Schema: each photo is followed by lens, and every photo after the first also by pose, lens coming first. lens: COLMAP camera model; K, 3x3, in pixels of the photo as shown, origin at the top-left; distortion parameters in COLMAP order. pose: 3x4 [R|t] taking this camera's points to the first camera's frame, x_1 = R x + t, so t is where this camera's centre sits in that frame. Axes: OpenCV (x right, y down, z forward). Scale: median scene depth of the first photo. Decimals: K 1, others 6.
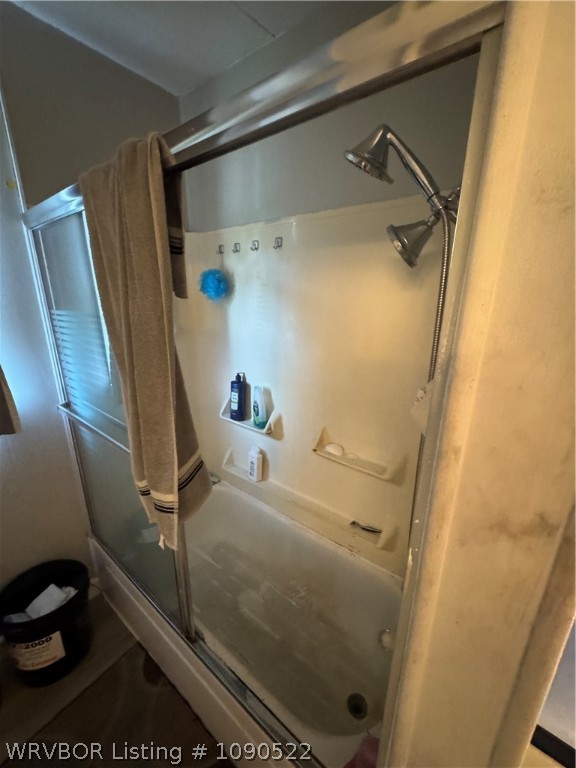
lens RADIAL K [[305.8, 0, 290.6], [0, 305.8, 380.5], [0, 0, 1]] dist [-0.014945, 0.000115]
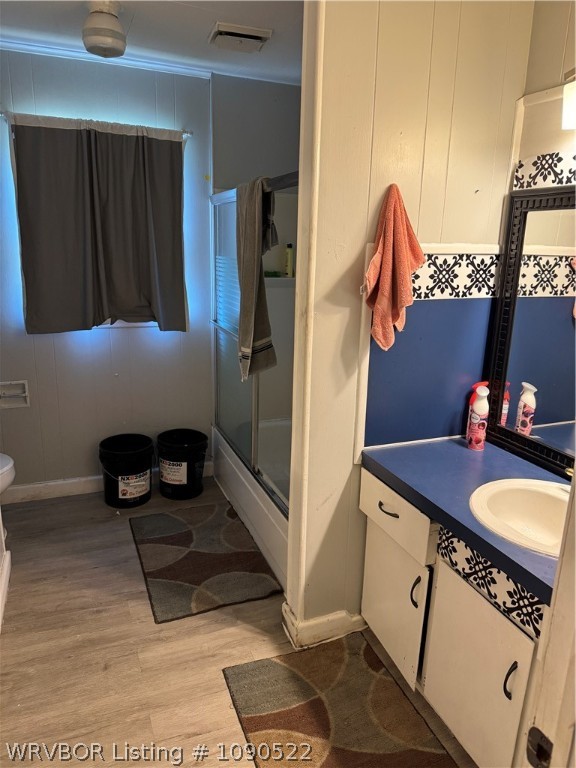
lens RADIAL K [[535.5, 0, 287.6], [0, 535.5, 385.0], [0, 0, 1]] dist [0.004848, 0.000593]
pose [[0.857992, 0.144674, -0.492868, 0.985533], [-0.158548, 0.987255, 0.013791, 0.326319], [0.488582, 0.066310, 0.869995, -1.182248]]
